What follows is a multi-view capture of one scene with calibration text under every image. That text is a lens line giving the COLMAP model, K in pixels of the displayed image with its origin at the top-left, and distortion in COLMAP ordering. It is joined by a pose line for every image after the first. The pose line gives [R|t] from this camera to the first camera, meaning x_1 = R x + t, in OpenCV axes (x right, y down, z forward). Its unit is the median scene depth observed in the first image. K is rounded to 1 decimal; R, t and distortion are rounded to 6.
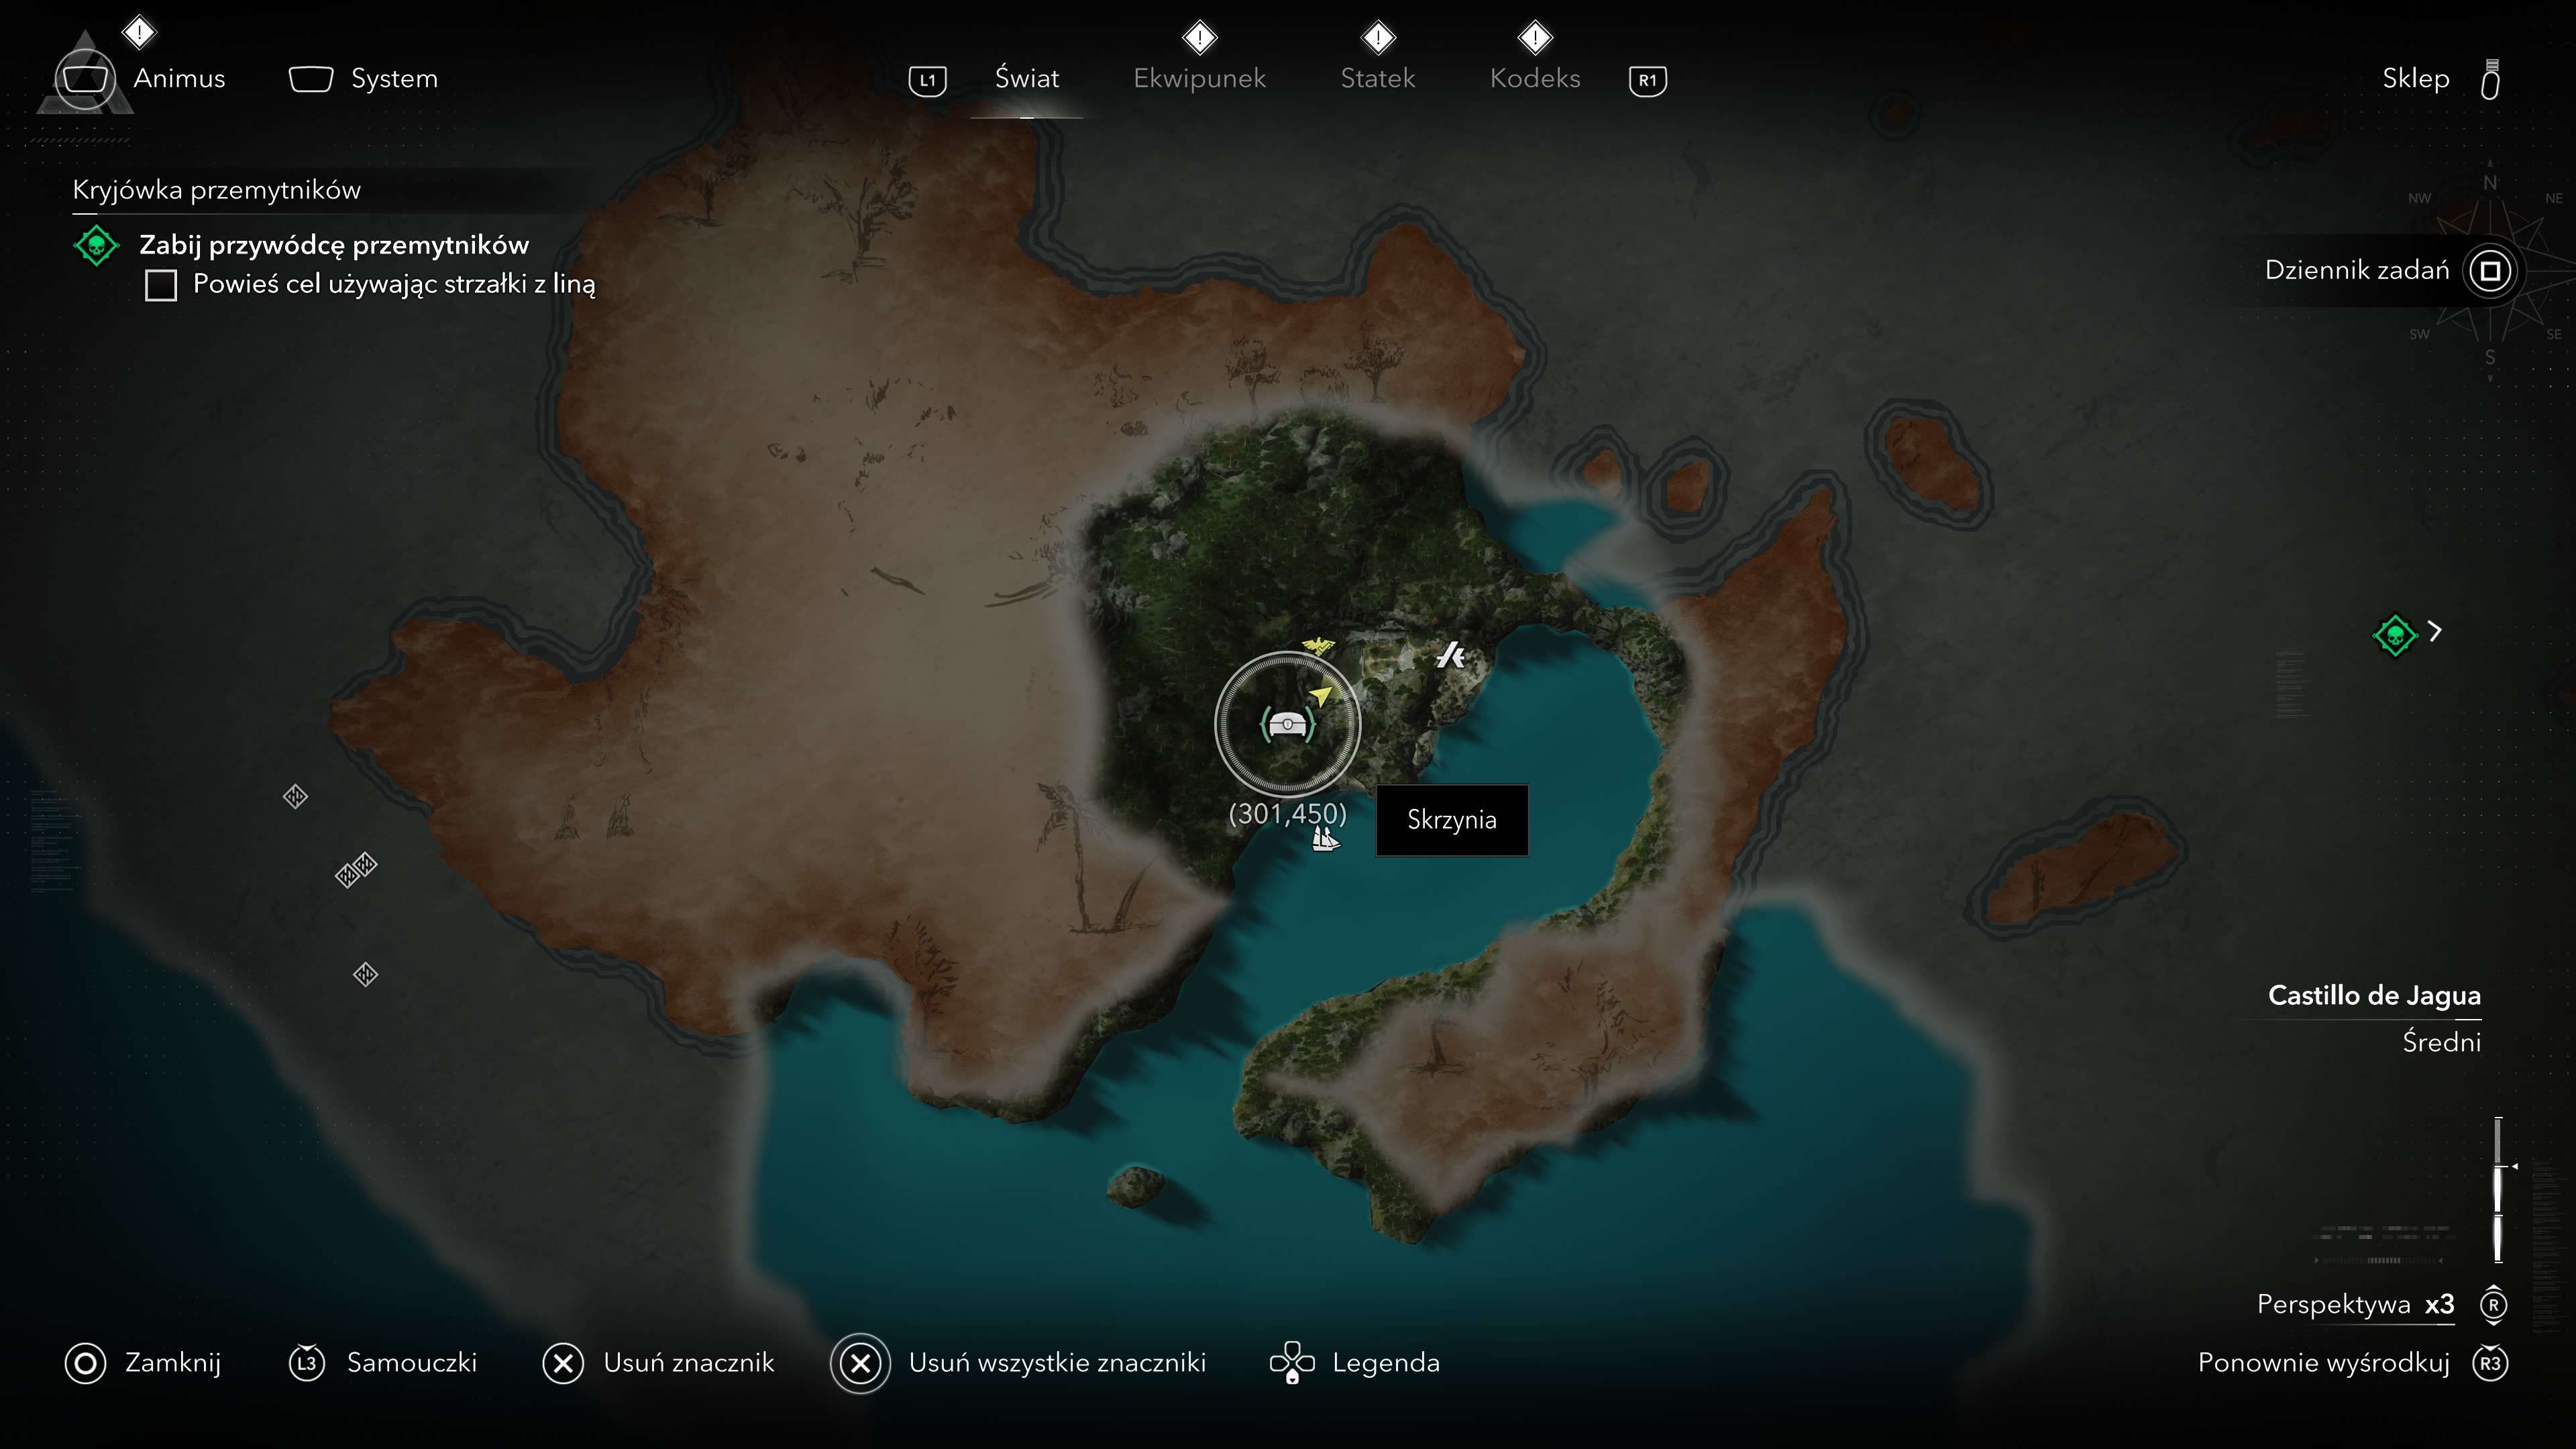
lens RADIAL K [[1967.7, 0, 1287.2], [0, 1967.7, 724.1], [0, 0, 1]] dist [-0.001653, 0.002050]
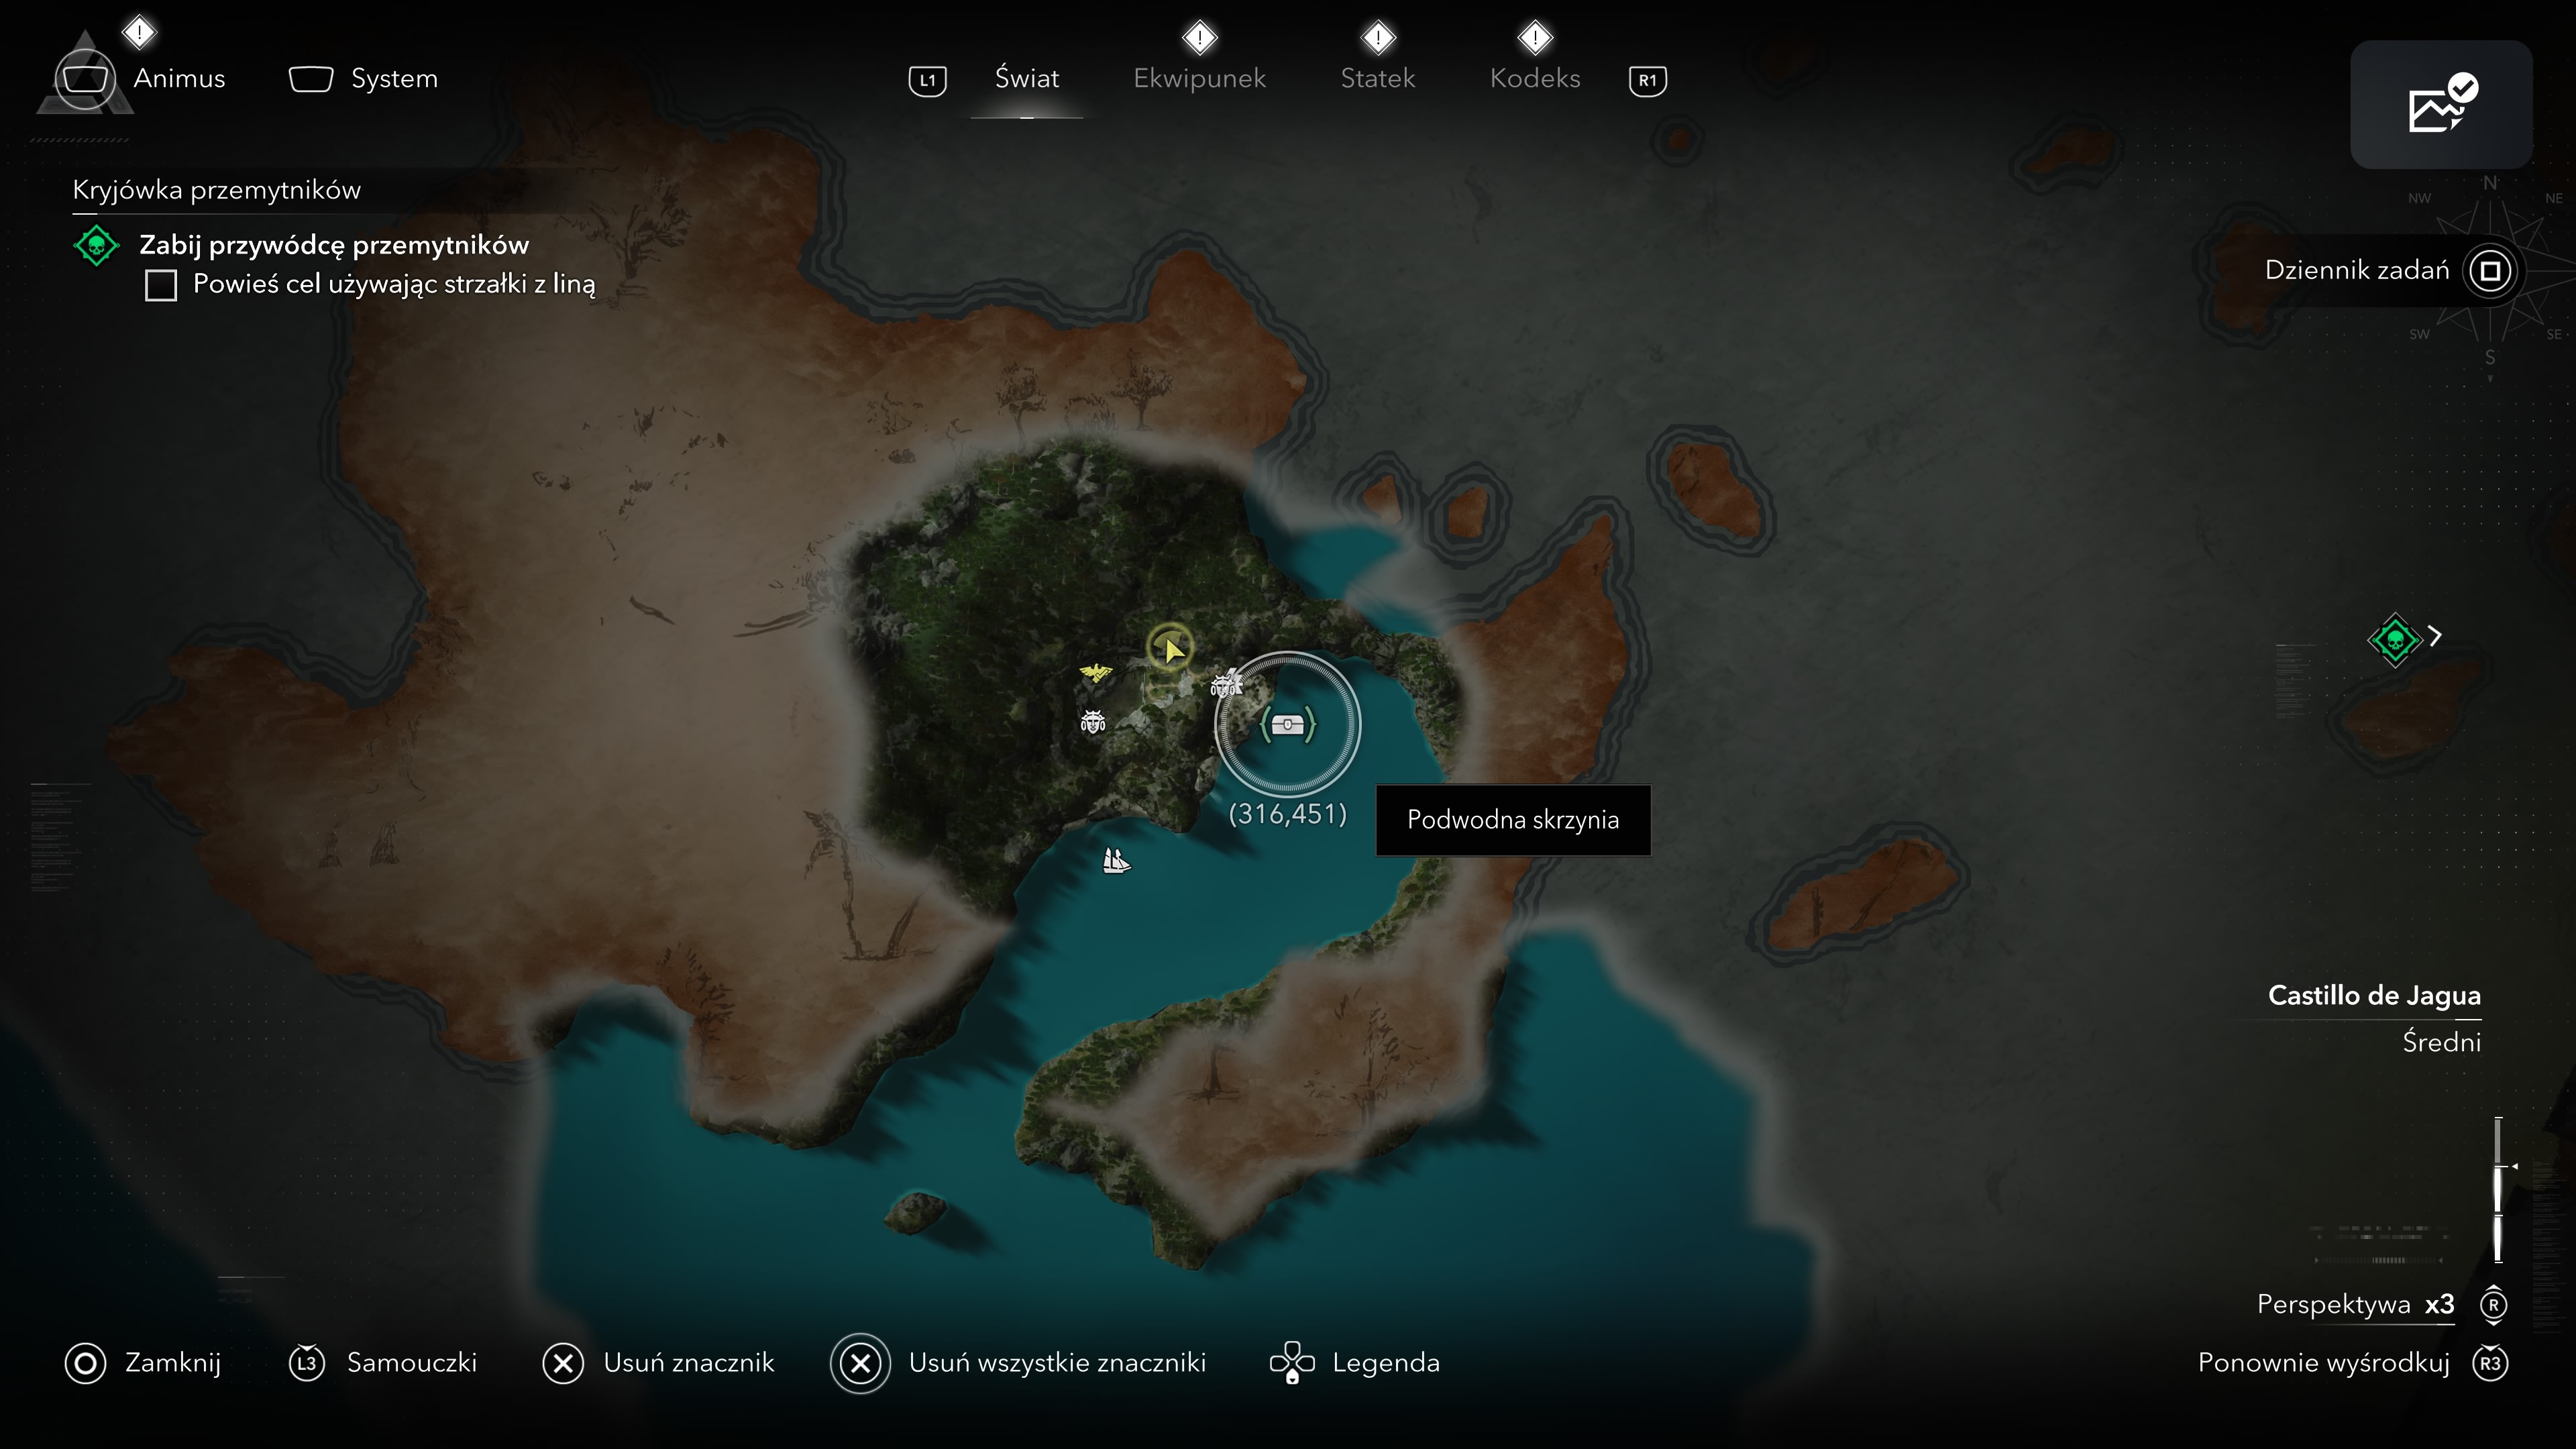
lens RADIAL K [[1967.7, 0, 1288.8], [0, 1967.7, 724.9], [0, 0, 1]] dist [-0.001653, 0.002050]
pose [[1.000000, -0.000021, -0.000027, 0.112770], [0.000021, 1.000000, 0.000432, -0.013398], [0.000027, -0.000432, 1.000000, -0.000097]]
